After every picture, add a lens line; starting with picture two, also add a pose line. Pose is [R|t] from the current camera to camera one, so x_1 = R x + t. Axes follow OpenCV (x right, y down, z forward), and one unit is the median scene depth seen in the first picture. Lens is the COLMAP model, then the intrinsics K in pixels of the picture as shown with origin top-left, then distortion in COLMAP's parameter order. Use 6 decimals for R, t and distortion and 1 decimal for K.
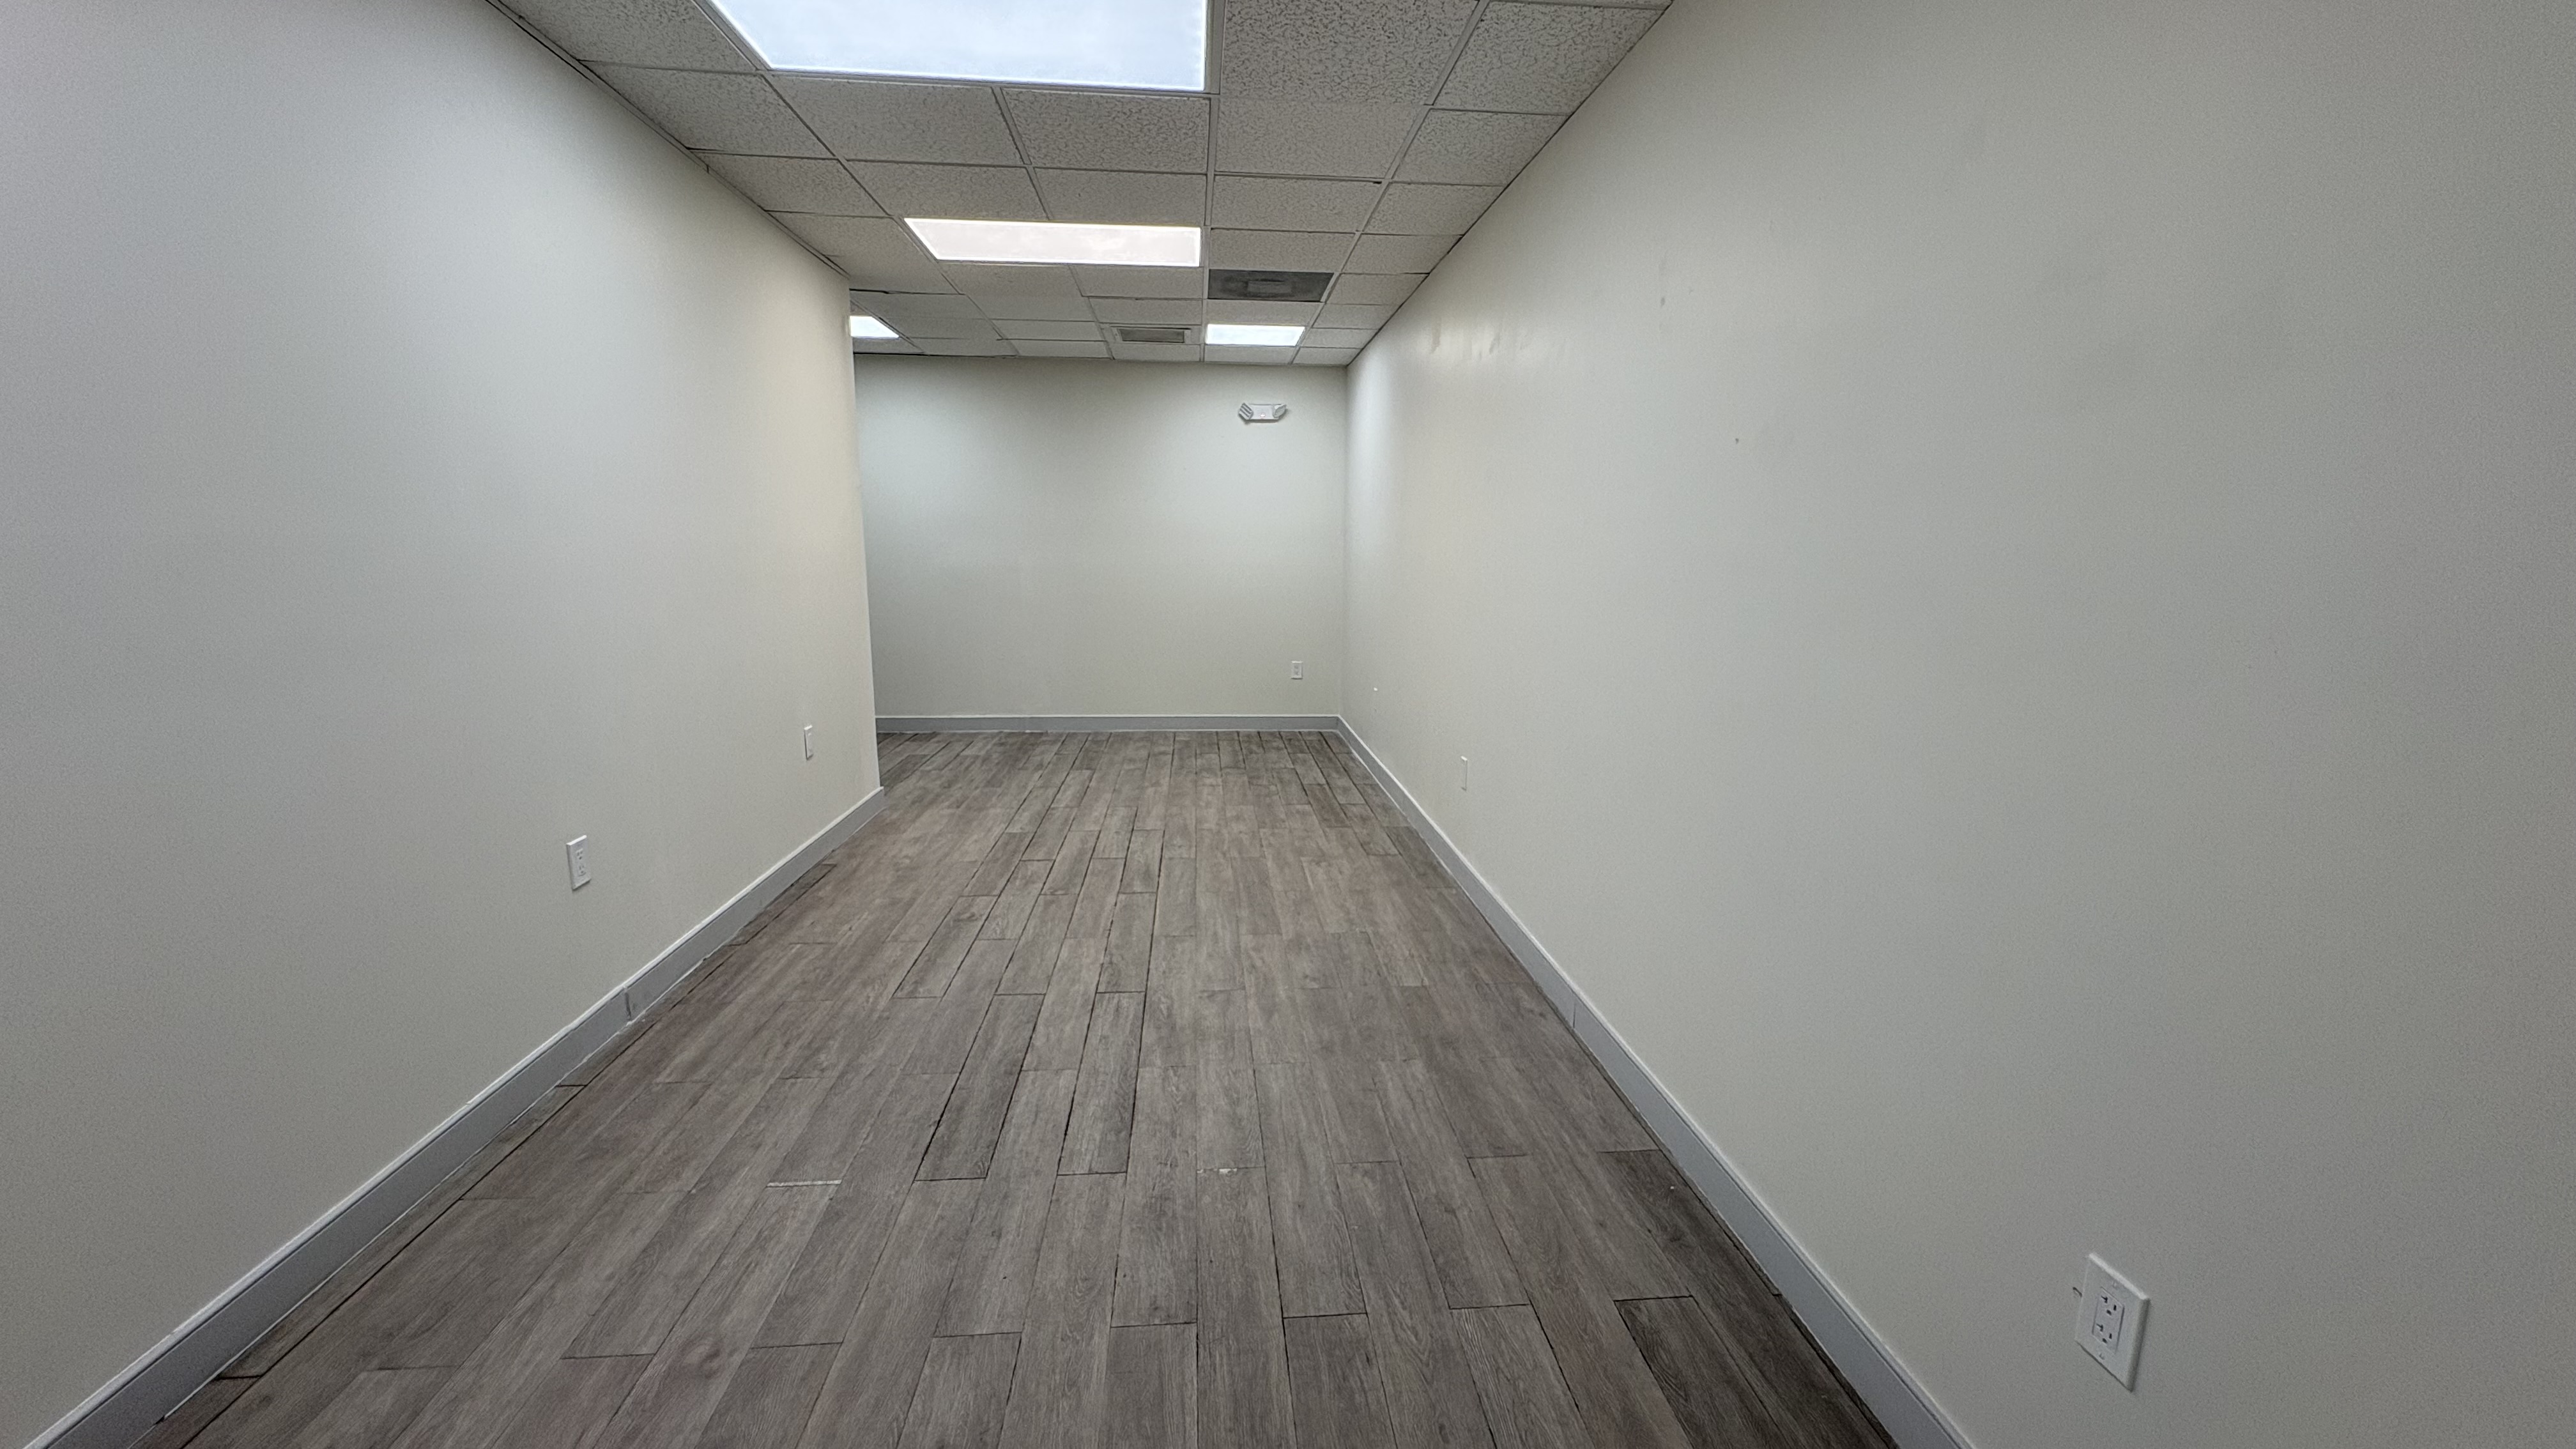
lens RADIAL K [[1021.9, 0, 1284.6], [0, 1021.9, 714.6], [0, 0, 1]] dist [0.000357, -0.000465]
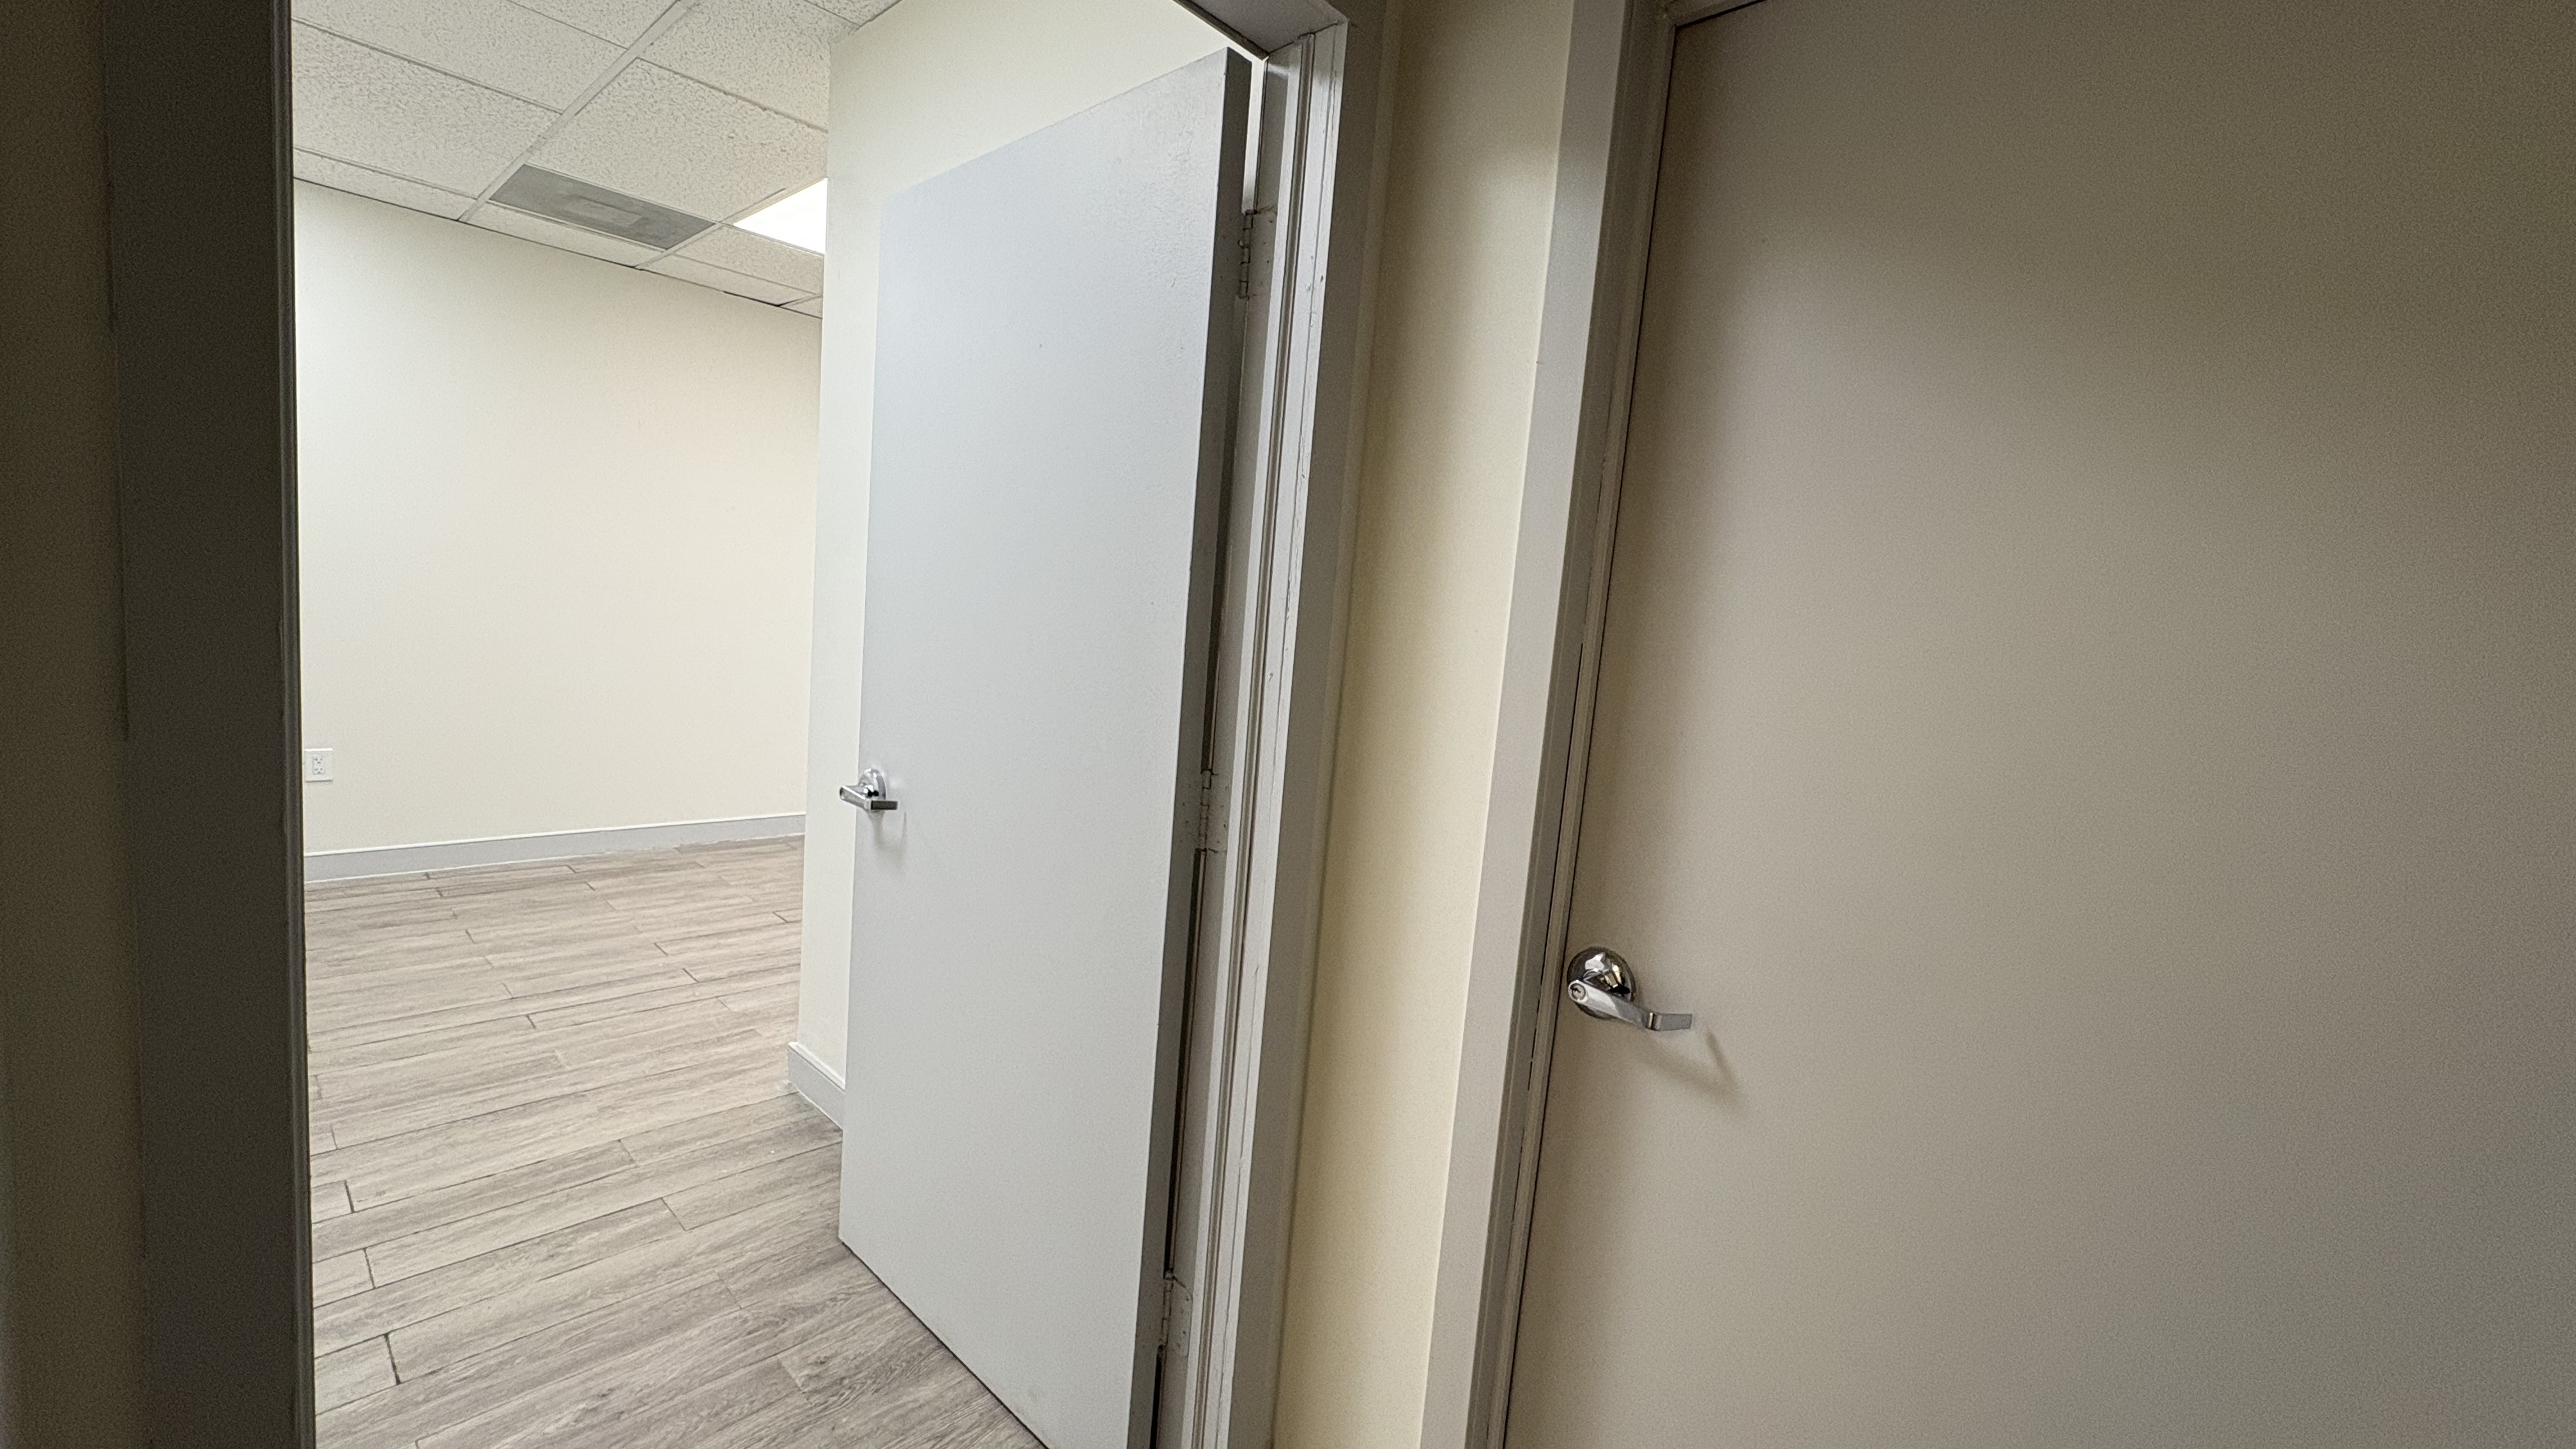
lens RADIAL K [[1021.9, 0, 1294.7], [0, 1021.9, 731.8], [0, 0, 1]] dist [0.000357, -0.000465]
pose [[-0.668706, -0.152788, 0.727660, -1.149001], [0.028238, 0.972734, 0.230197, -0.242992], [-0.742991, 0.174482, -0.646158, 1.405478]]
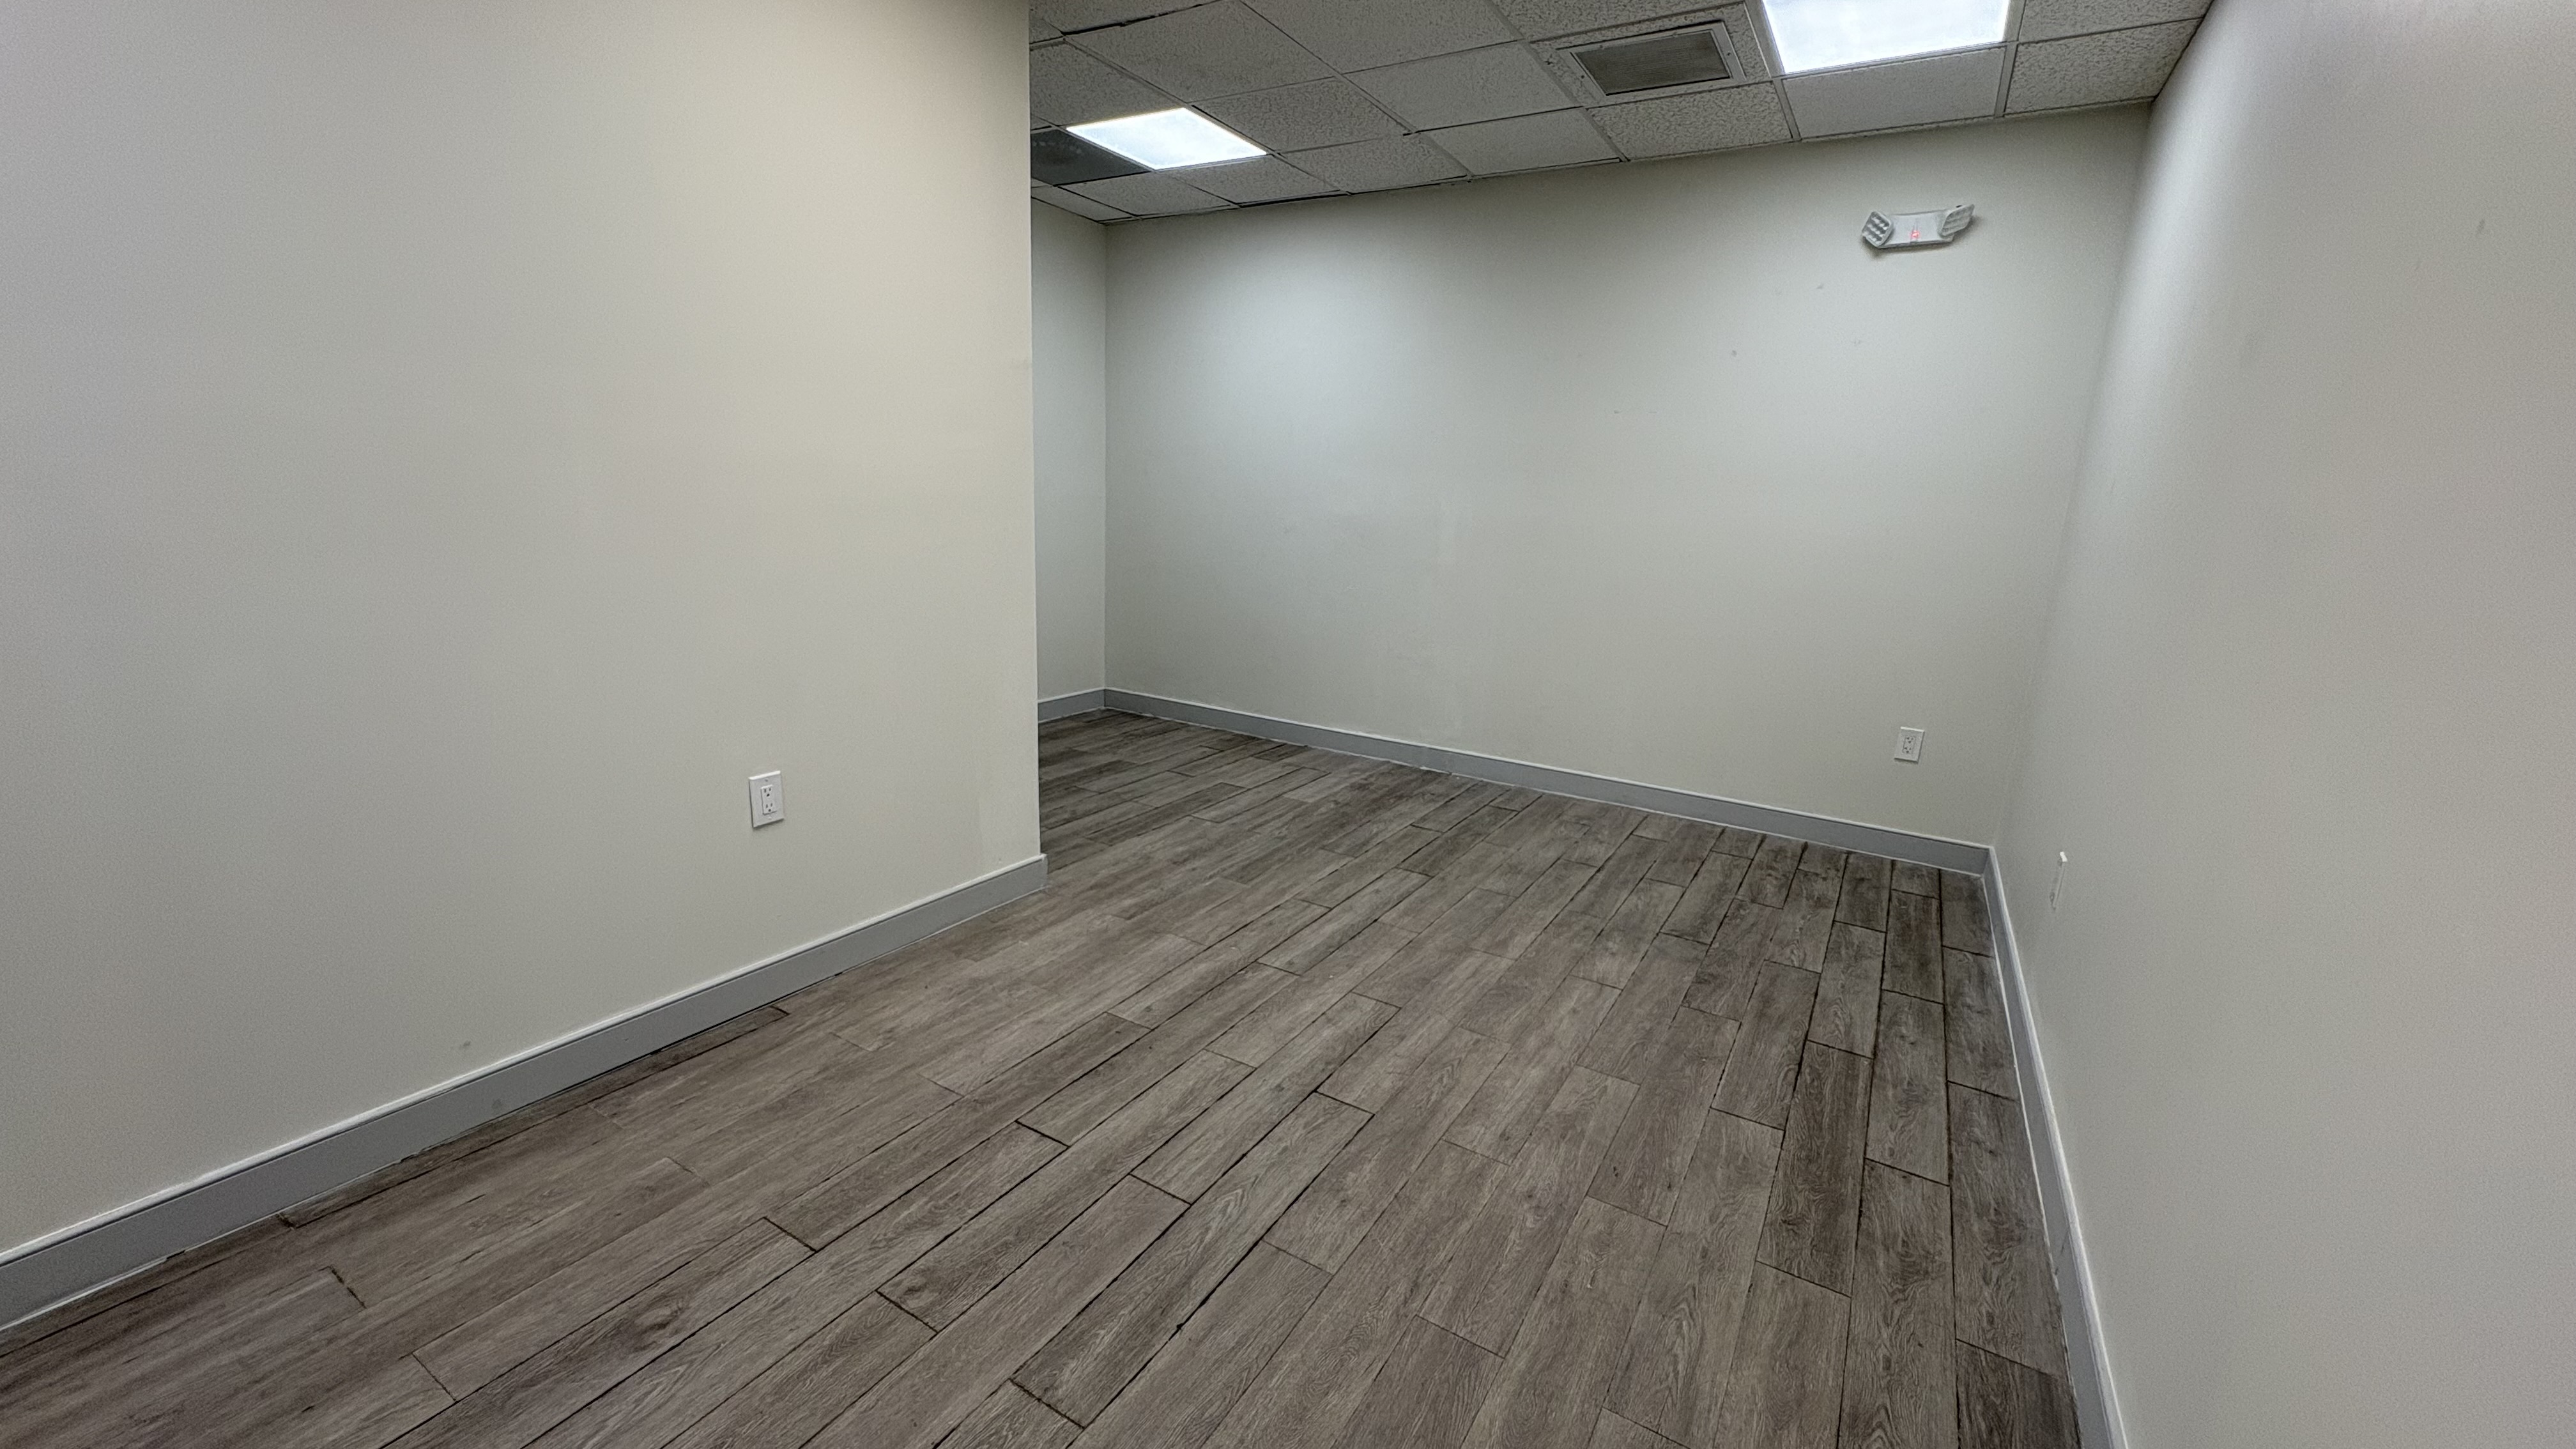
lens RADIAL K [[1021.9, 0, 1287.8], [0, 1021.9, 724.0], [0, 0, 1]] dist [0.000357, -0.000465]
pose [[0.805127, 0.159059, -0.571376, 0.094921], [-0.130343, 0.987268, 0.091168, -0.108367], [0.578602, 0.001073, 0.815609, 0.719895]]
